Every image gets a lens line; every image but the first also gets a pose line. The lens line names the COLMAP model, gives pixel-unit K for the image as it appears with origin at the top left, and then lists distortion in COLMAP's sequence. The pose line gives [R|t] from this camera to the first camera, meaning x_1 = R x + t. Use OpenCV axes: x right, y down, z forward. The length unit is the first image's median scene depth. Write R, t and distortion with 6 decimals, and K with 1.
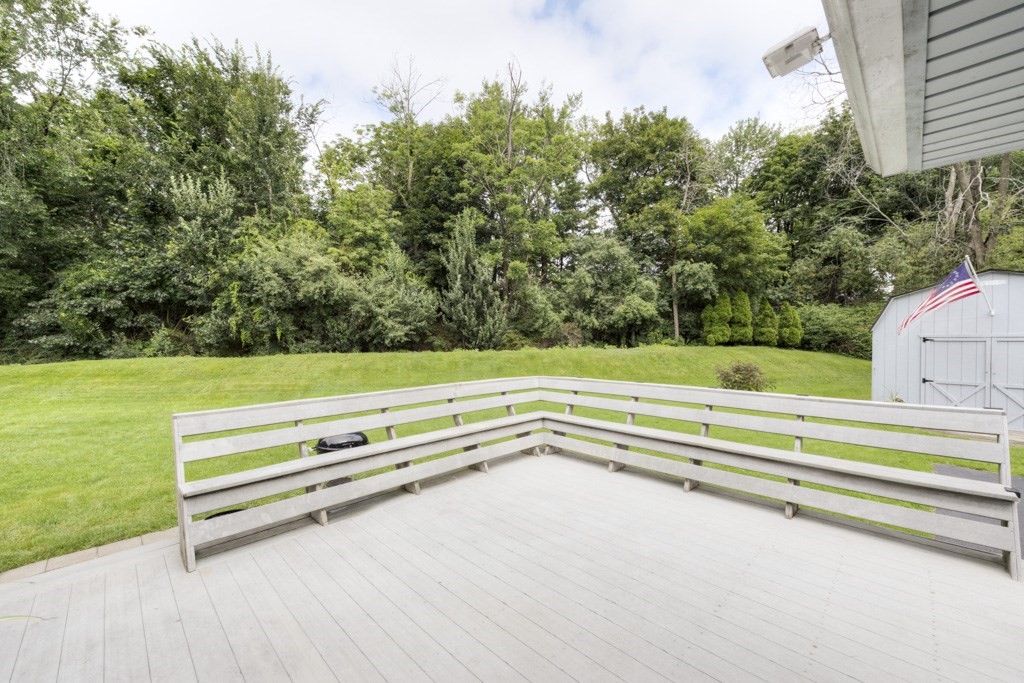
lens RADIAL K [[410.9, 0, 516.4], [0, 410.9, 348.6], [0, 0, 1]] dist [0.006740, -0.001492]
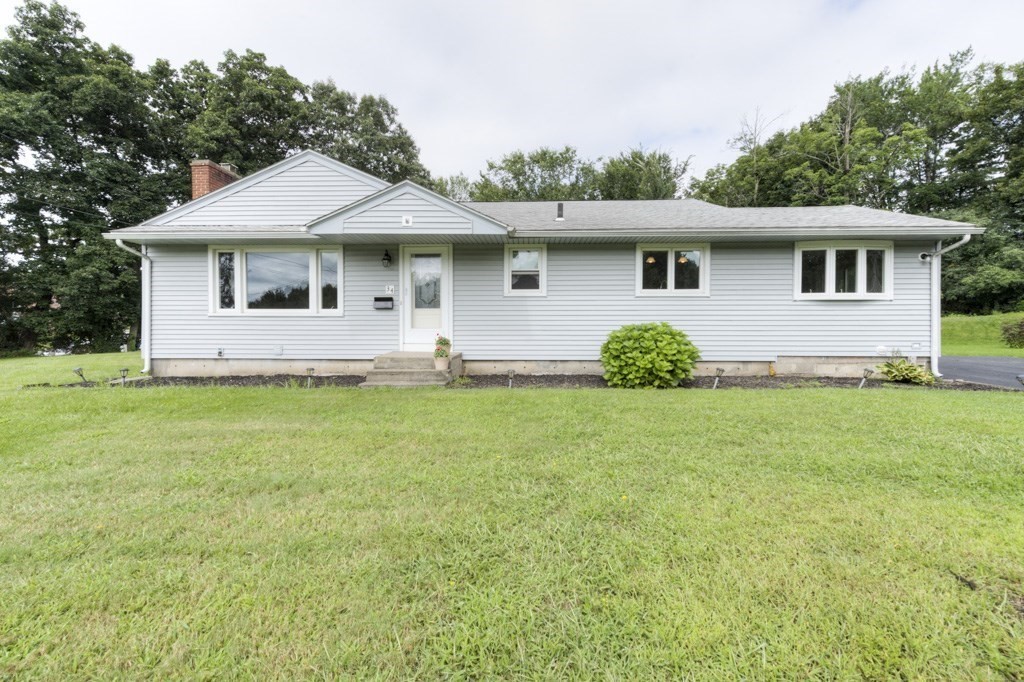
lens RADIAL K [[410.9, 0, 506.6], [0, 410.9, 336.8], [0, 0, 1]] dist [0.006740, -0.001492]
pose [[0.672681, 0.016498, -0.739749, 0.229661], [-0.016418, 0.999838, 0.007369, 0.060298], [0.739751, 0.007188, 0.672843, -0.580081]]
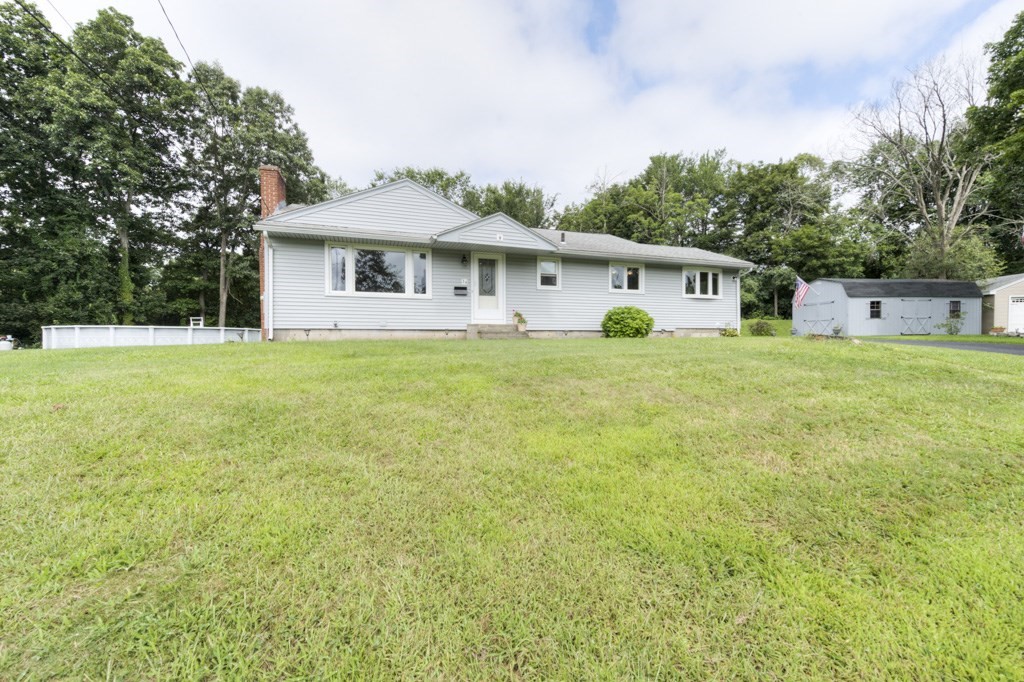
lens RADIAL K [[410.9, 0, 513.7], [0, 410.9, 344.8], [0, 0, 1]] dist [0.006740, -0.001492]
pose [[0.899468, -0.003149, -0.436975, 0.178807], [-0.002770, 0.999913, -0.012909, 0.109586], [0.436978, 0.012822, 0.899381, -0.852951]]
